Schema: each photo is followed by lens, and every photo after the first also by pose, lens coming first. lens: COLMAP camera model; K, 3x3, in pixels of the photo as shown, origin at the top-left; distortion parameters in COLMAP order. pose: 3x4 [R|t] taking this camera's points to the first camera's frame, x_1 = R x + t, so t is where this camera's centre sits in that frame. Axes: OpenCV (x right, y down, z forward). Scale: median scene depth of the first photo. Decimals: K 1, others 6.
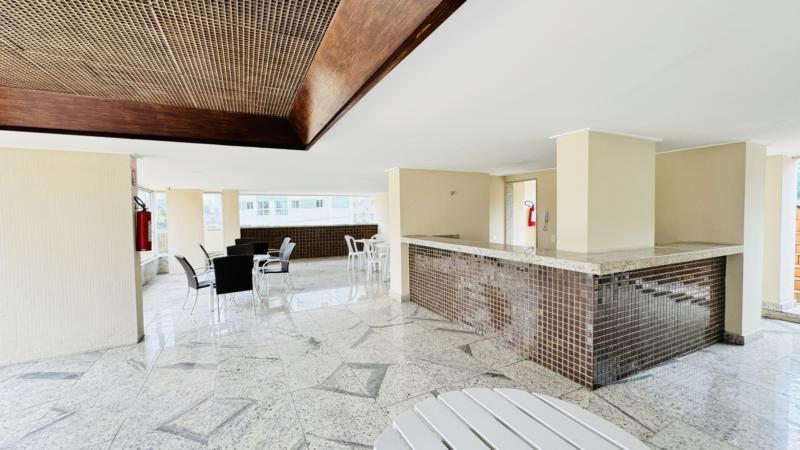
lens RADIAL K [[323.9, 0, 399.7], [0, 323.9, 226.8], [0, 0, 1]] dist [0.000175, -0.000708]
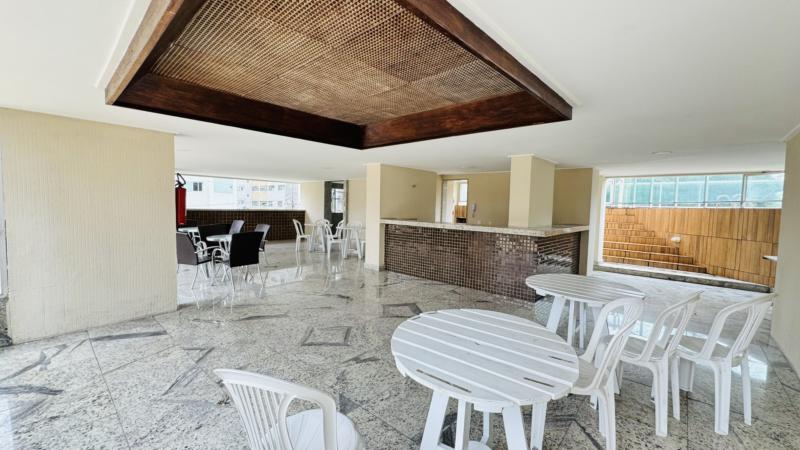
lens RADIAL K [[323.9, 0, 403.5], [0, 323.9, 224.8], [0, 0, 1]] dist [0.000175, -0.000708]
pose [[0.929740, 0.013700, 0.367961, -0.536578], [-0.021716, 0.999608, 0.017654, 0.042841], [-0.367575, -0.024404, 0.929673, -0.280829]]
